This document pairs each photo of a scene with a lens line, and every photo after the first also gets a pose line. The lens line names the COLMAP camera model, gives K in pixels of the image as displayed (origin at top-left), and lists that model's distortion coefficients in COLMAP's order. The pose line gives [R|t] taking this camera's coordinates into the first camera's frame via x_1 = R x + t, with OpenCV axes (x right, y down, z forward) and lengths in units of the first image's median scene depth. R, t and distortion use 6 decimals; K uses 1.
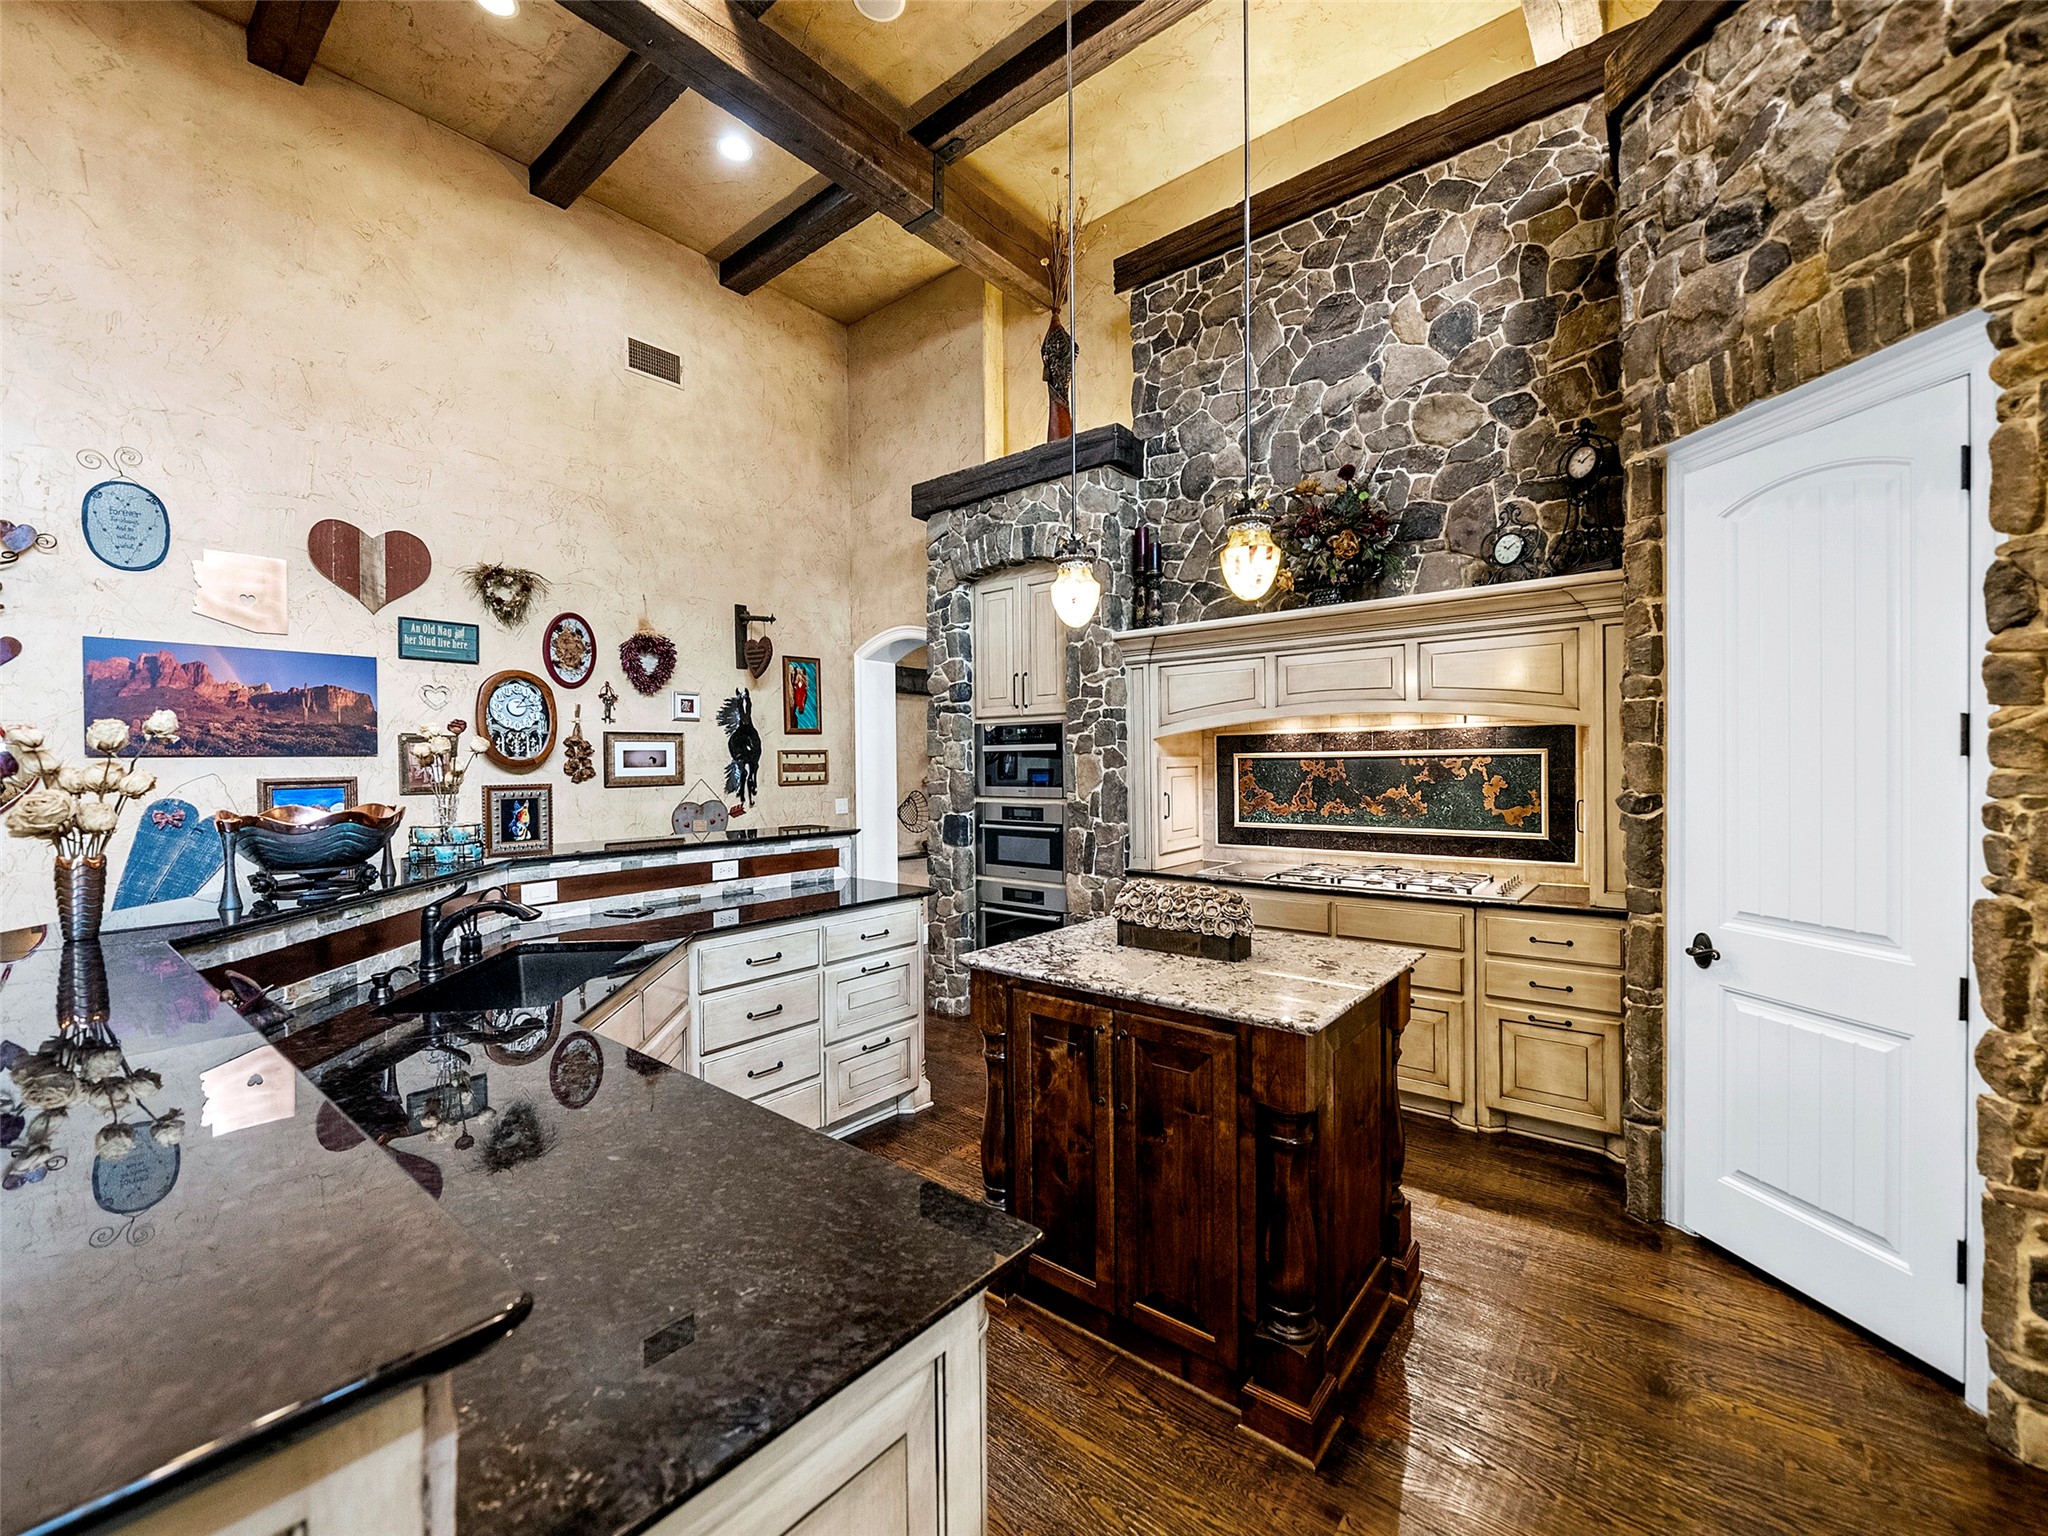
lens RADIAL K [[838.1, 0, 1024.0], [0, 838.1, 768.0], [0, 0, 1]] dist [-0.000766, -0.000191]
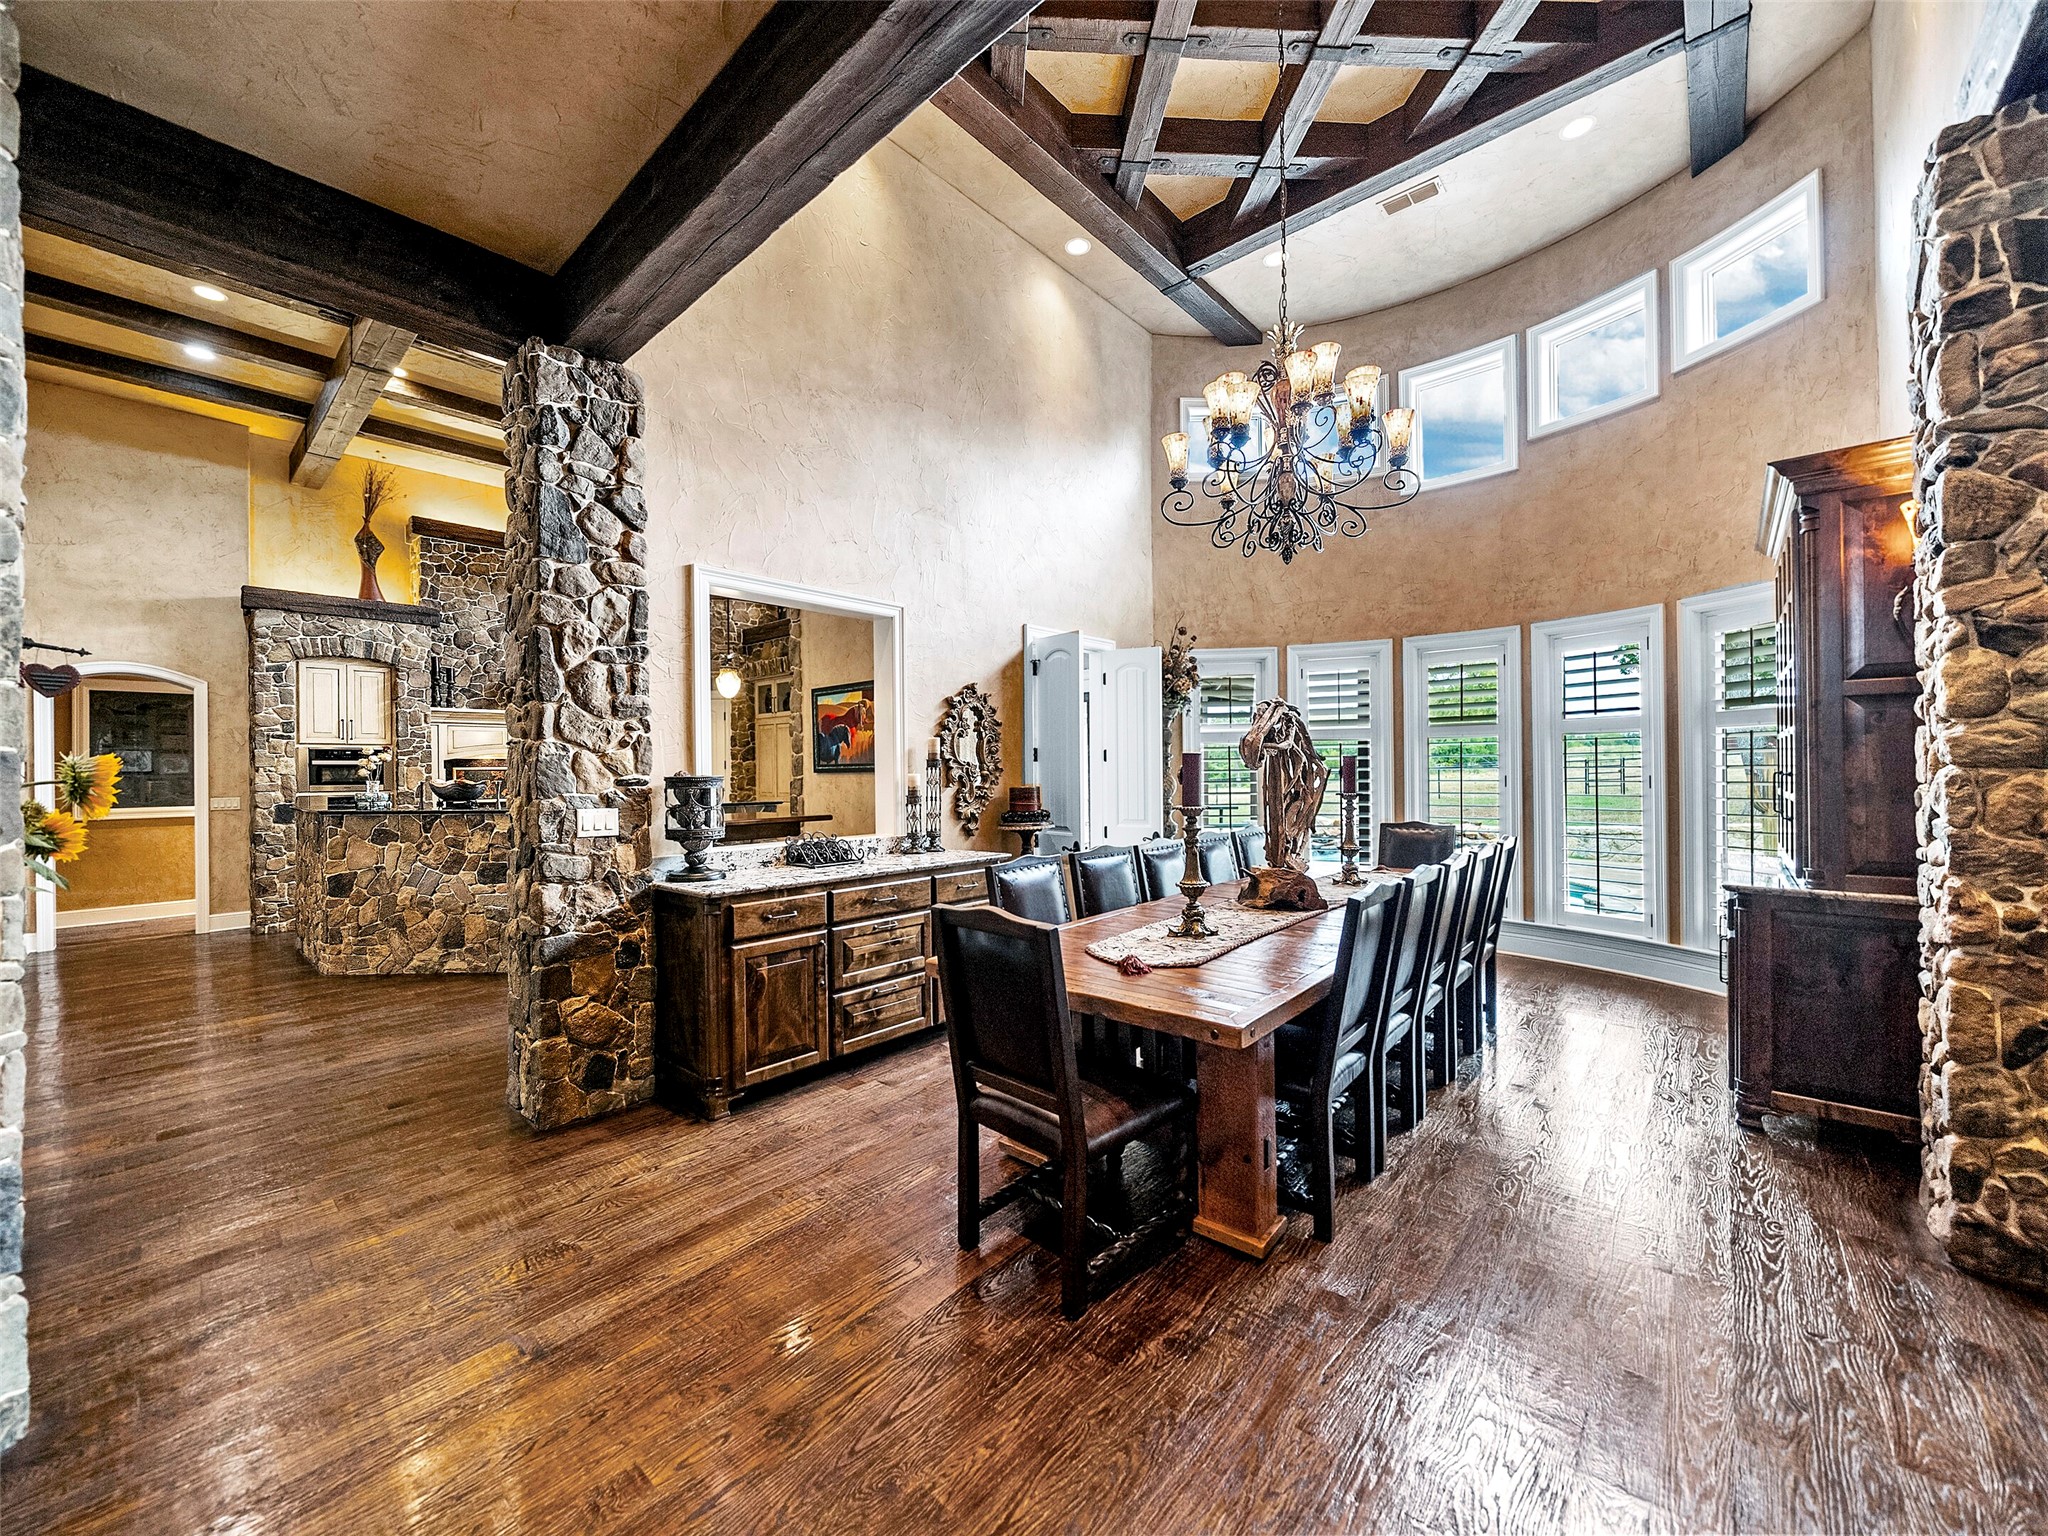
lens RADIAL K [[792.0, 0, 1024.0], [0, 792.0, 768.0], [0, 0, 1]] dist [-0.000480, -0.000070]
pose [[0.032494, 0.013944, 0.999375, -1.612562], [0.025333, 0.999570, -0.014771, 0.047215], [-0.999151, 0.025797, 0.032127, -0.454996]]
